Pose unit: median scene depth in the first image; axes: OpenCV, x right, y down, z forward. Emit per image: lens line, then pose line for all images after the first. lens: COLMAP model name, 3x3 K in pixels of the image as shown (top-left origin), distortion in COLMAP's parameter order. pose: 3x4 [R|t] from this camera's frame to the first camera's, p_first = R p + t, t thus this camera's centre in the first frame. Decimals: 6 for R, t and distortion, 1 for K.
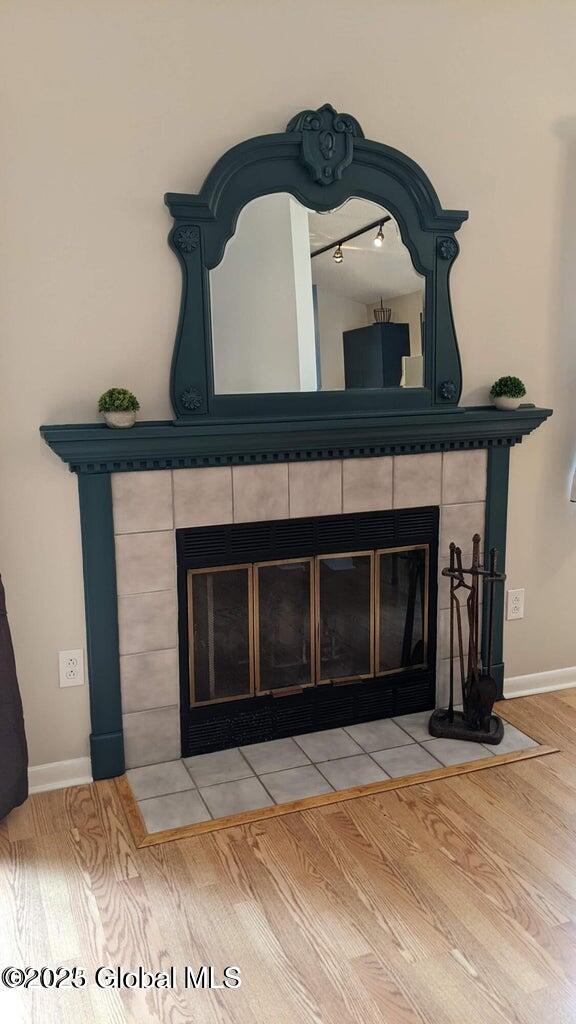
lens RADIAL K [[813.2, 0, 284.6], [0, 813.2, 508.8], [0, 0, 1]] dist [0.096012, -0.160866]
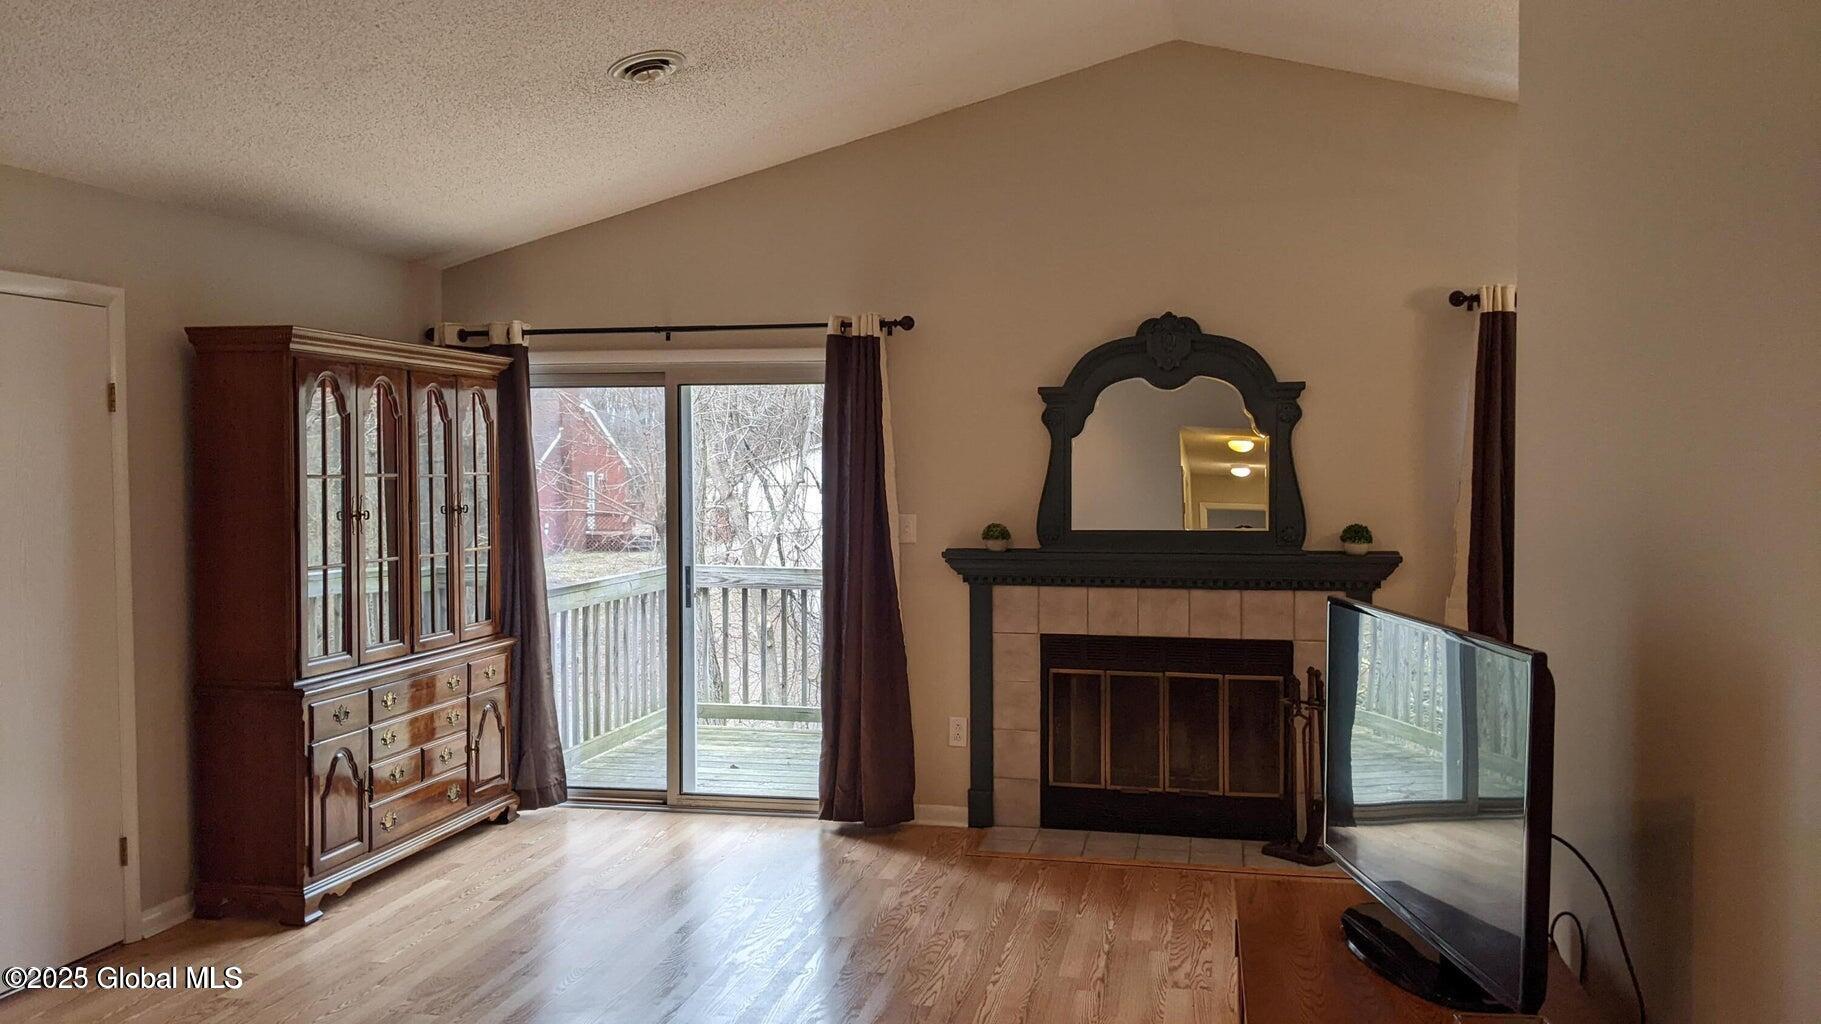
lens RADIAL K [[1470.4, 0, 910.5], [0, 1470.4, 512.0], [0, 0, 1]] dist [0.183125, -0.320164]
pose [[0.832513, 0.025547, -0.553417, 0.911660], [-0.110627, 0.986484, -0.120879, 0.130425], [0.542849, 0.161856, 0.824086, -0.979877]]
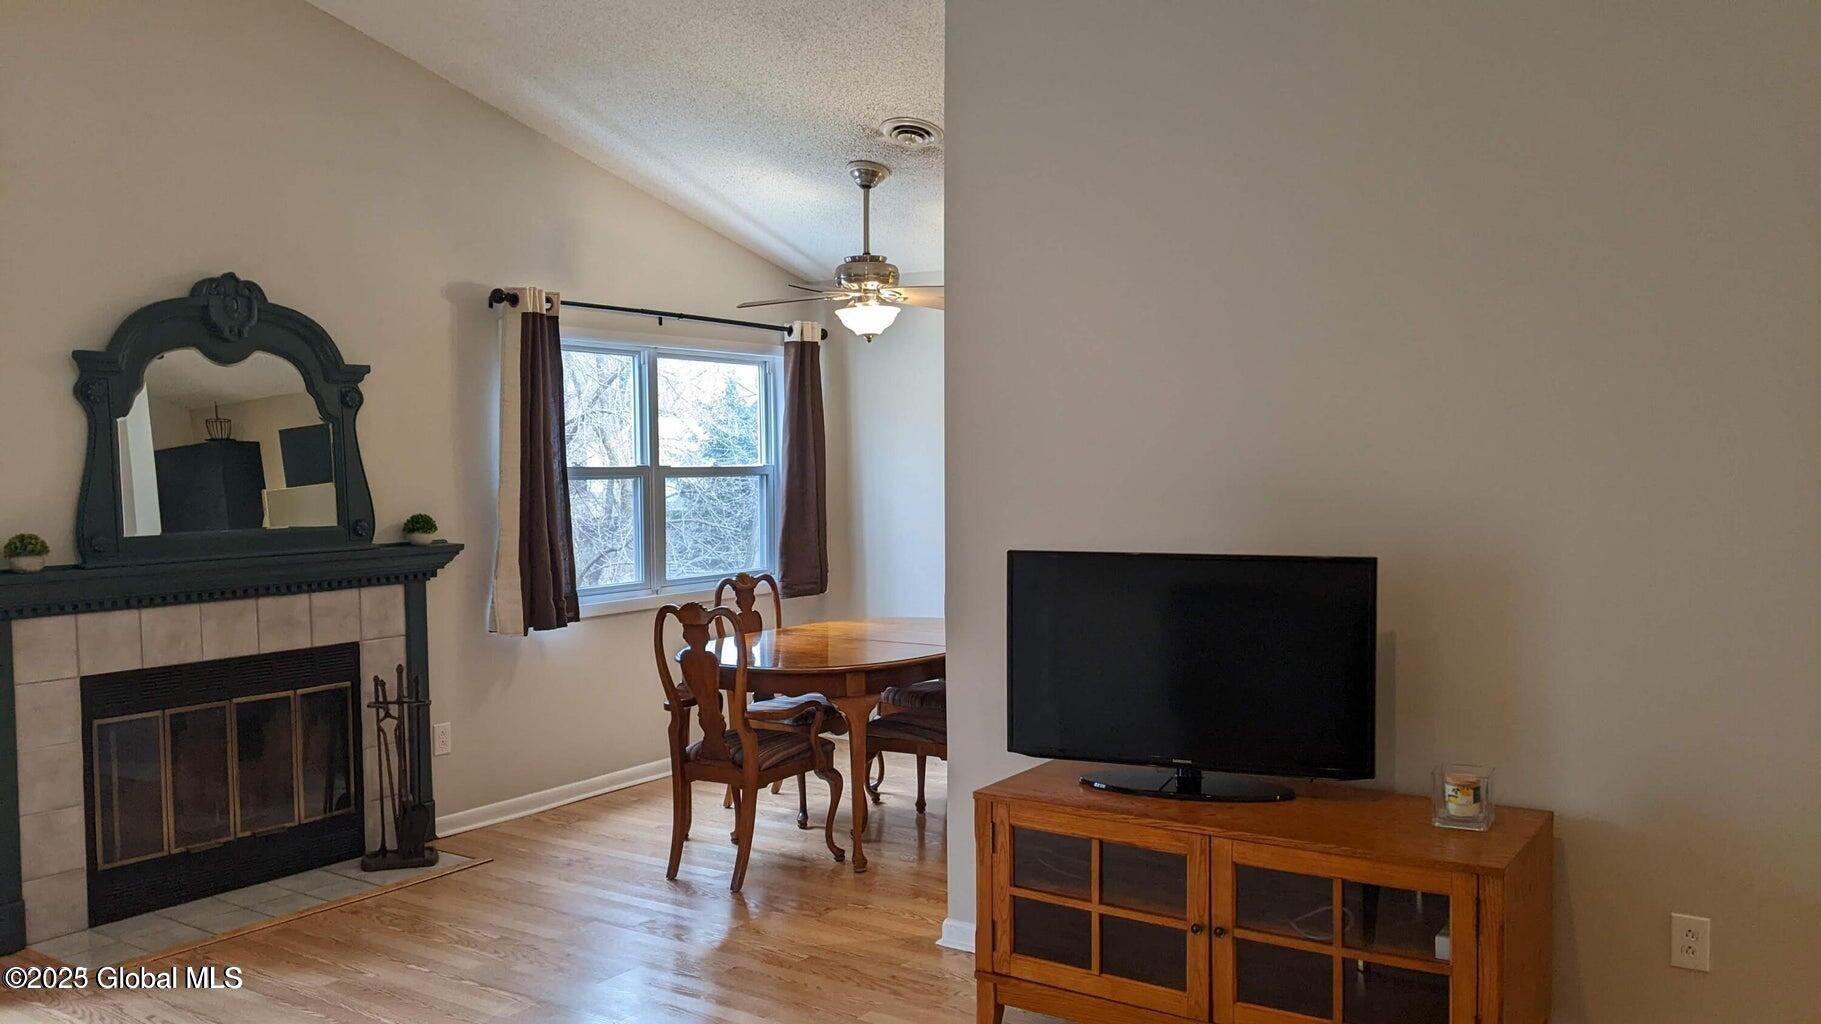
lens RADIAL K [[1446.2, 0, 904.9], [0, 1446.2, 532.5], [0, 0, 1]] dist [0.096012, -0.160866]
pose [[0.829717, -0.028949, 0.557433, -0.270841], [0.110142, 0.987510, -0.112658, 0.150666], [-0.547210, 0.154871, 0.822543, -0.932929]]
